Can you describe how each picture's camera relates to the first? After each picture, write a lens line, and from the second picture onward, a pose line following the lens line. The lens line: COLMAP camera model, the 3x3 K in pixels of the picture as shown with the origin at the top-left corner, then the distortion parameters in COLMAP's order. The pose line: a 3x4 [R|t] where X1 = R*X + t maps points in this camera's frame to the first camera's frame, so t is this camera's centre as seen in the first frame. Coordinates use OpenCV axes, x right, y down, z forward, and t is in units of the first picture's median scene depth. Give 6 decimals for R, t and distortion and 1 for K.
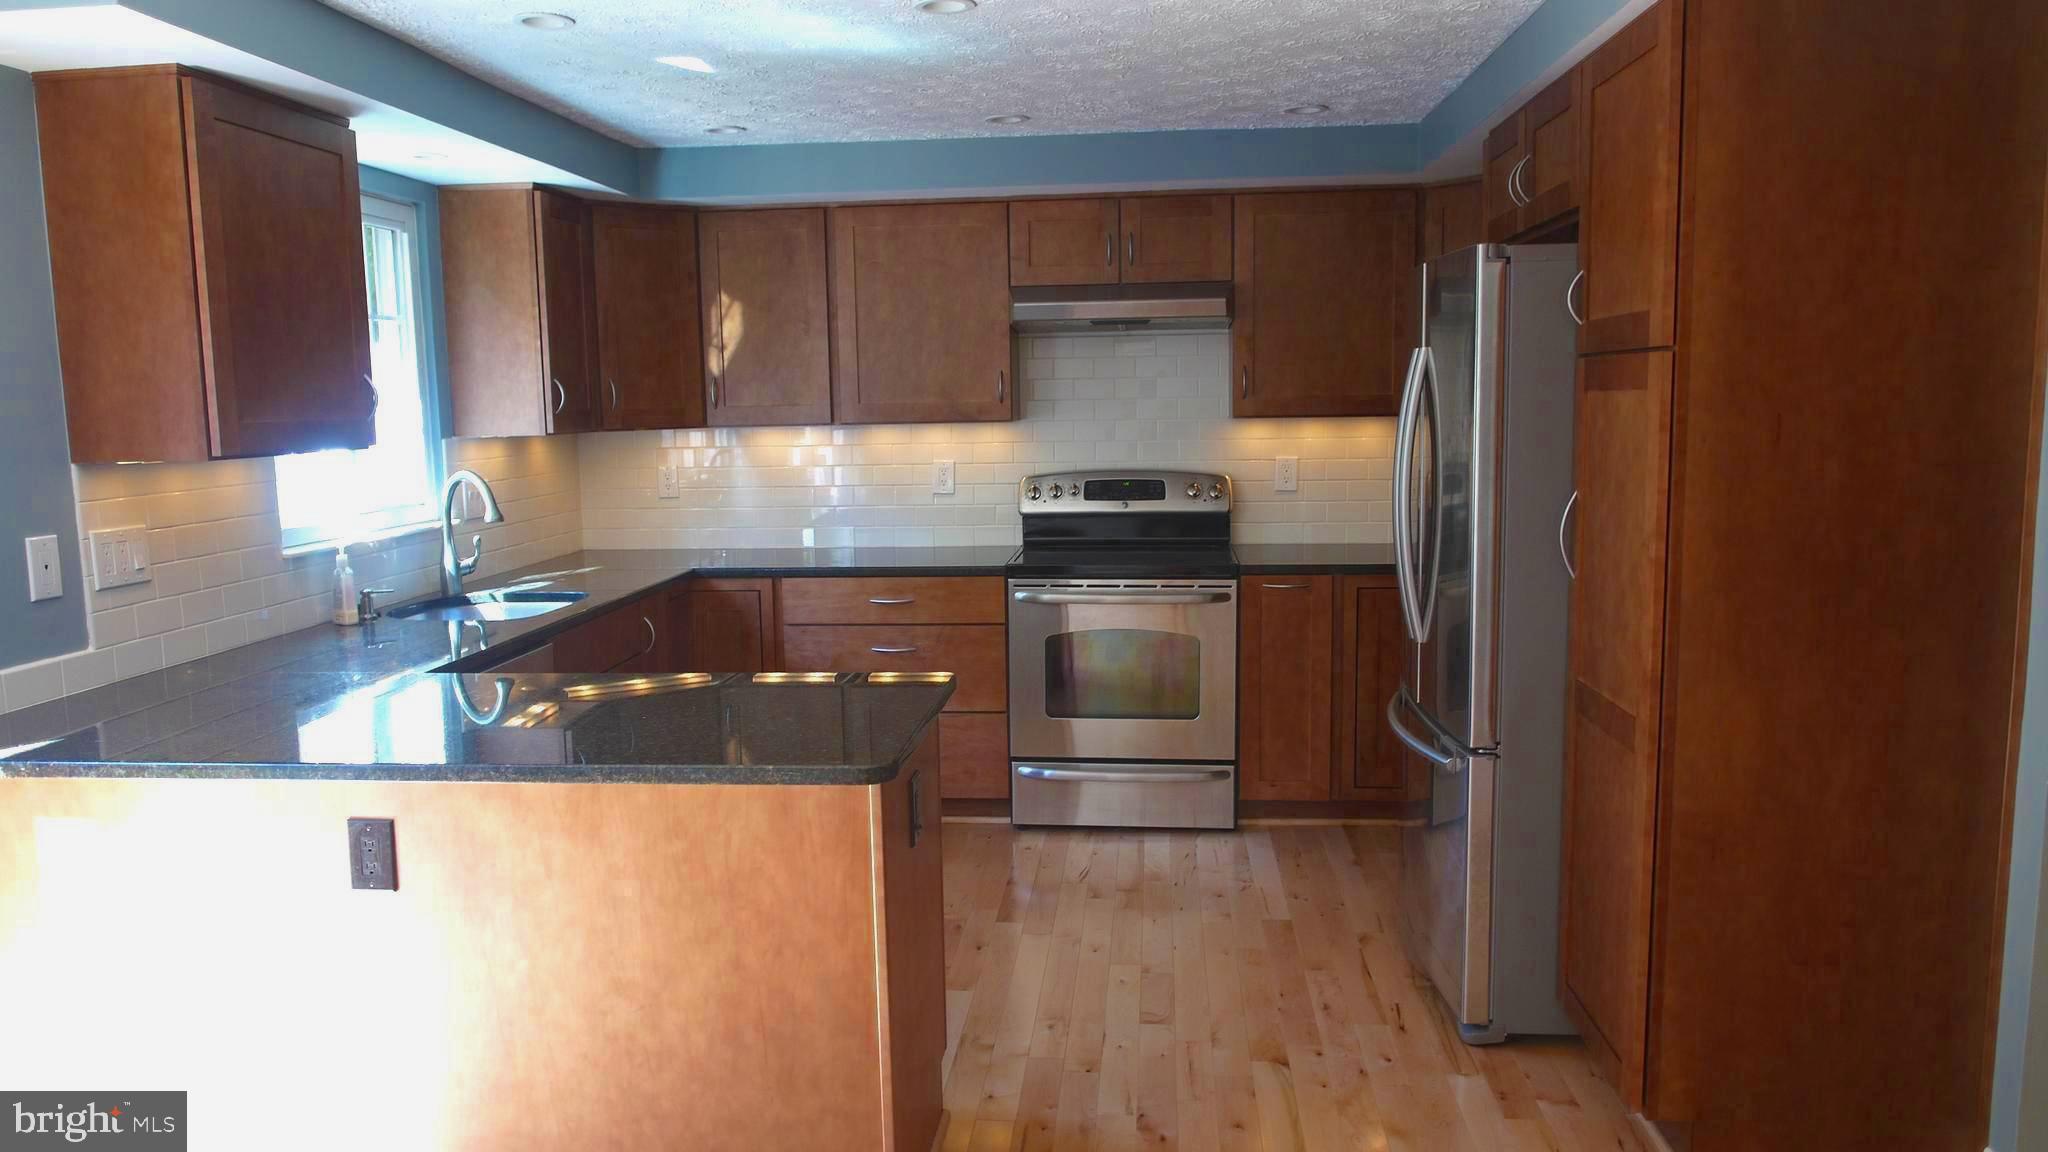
lens RADIAL K [[1432.3, 0, 1027.8], [0, 1432.3, 577.0], [0, 0, 1]] dist [0.002779, 0.001776]
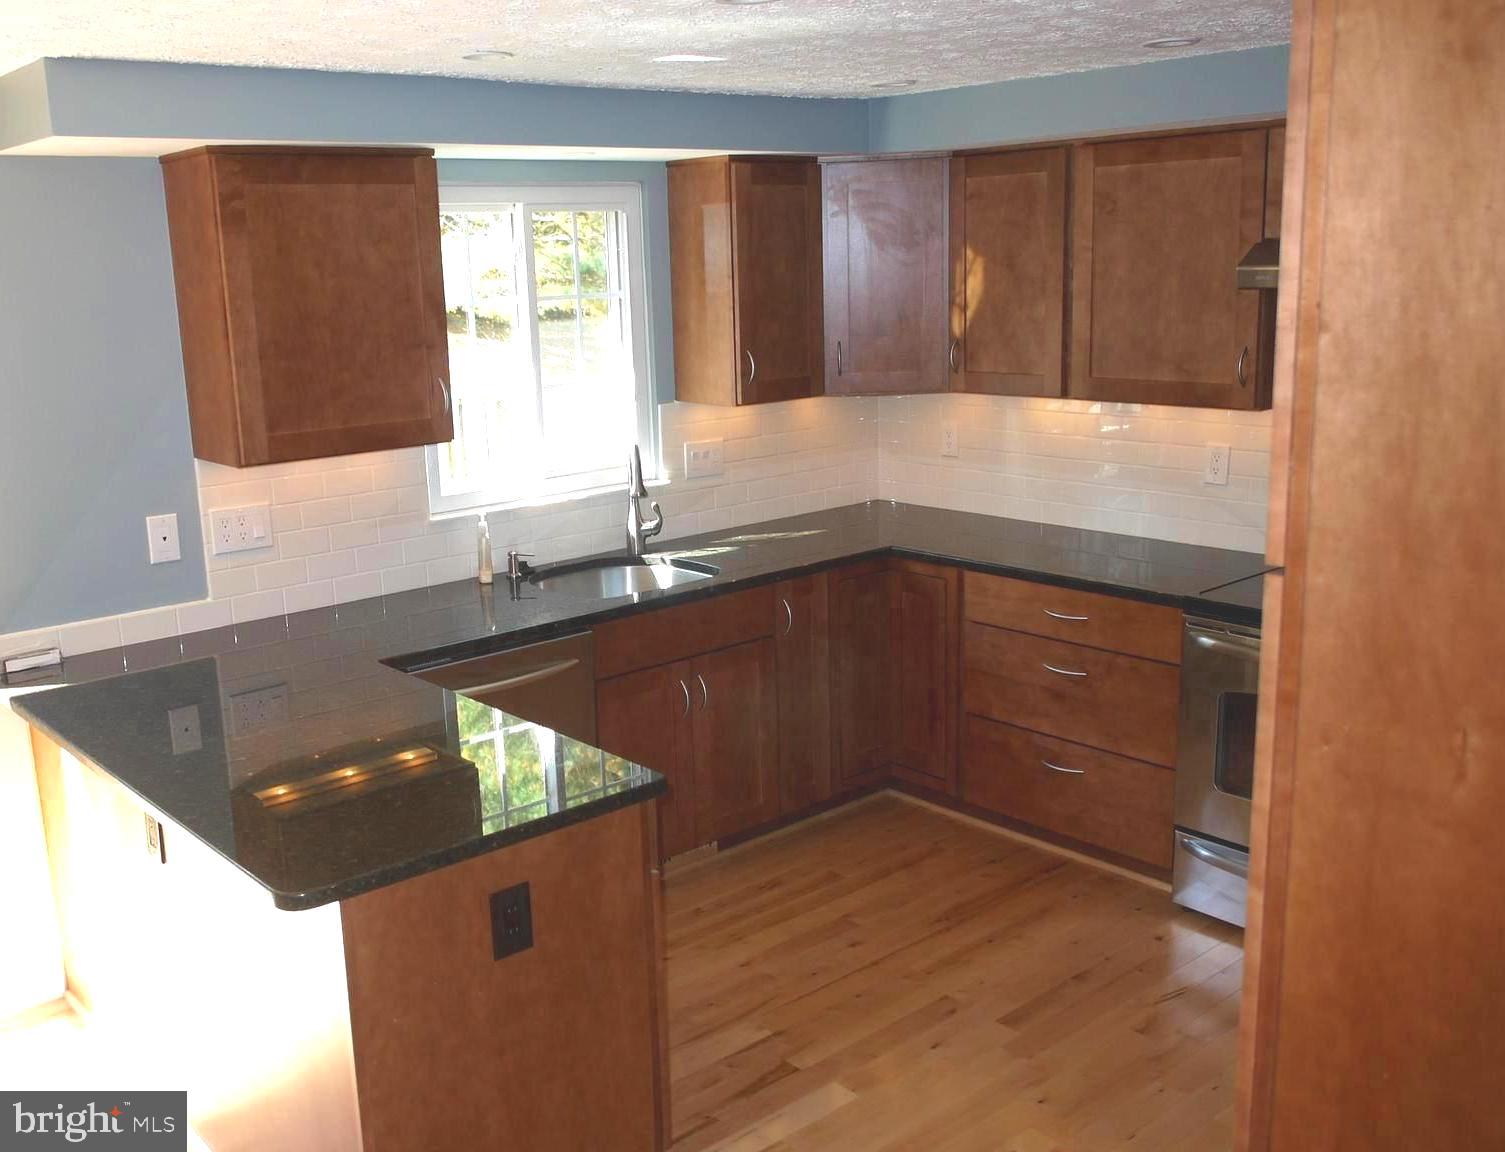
lens RADIAL K [[1423.5, 0, 751.0], [0, 1423.5, 574.3], [0, 0, 1]] dist [-0.033175, 0.000000]
pose [[0.711149, 0.150857, -0.686665, 0.401232], [-0.070528, 0.987088, 0.143817, -0.132607], [0.699494, -0.053846, 0.712607, 0.290891]]
